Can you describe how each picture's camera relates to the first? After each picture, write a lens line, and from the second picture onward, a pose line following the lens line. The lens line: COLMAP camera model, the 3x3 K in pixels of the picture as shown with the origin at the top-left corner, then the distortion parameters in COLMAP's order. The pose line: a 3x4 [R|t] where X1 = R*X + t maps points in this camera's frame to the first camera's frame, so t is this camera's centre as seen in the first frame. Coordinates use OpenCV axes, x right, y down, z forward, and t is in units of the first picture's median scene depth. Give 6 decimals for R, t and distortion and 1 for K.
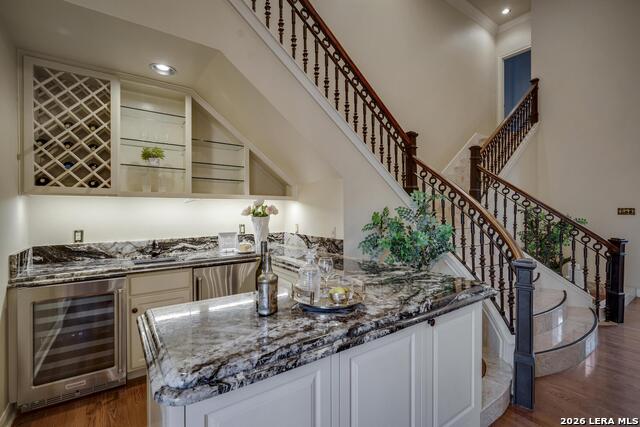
lens RADIAL K [[287.6, 0, 314.5], [0, 287.6, 213.1], [0, 0, 1]] dist [0.000793, 0.000424]
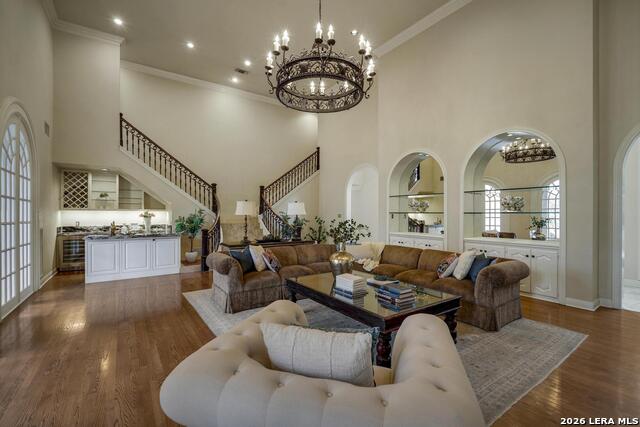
lens RADIAL K [[287.6, 0, 325.7], [0, 287.6, 214.7], [0, 0, 1]] dist [0.000793, 0.000424]
pose [[0.999945, 0.004443, -0.009474, 1.759231], [-0.004487, 0.999979, -0.004688, -0.009793], [0.009453, 0.004730, 0.999944, -1.935795]]
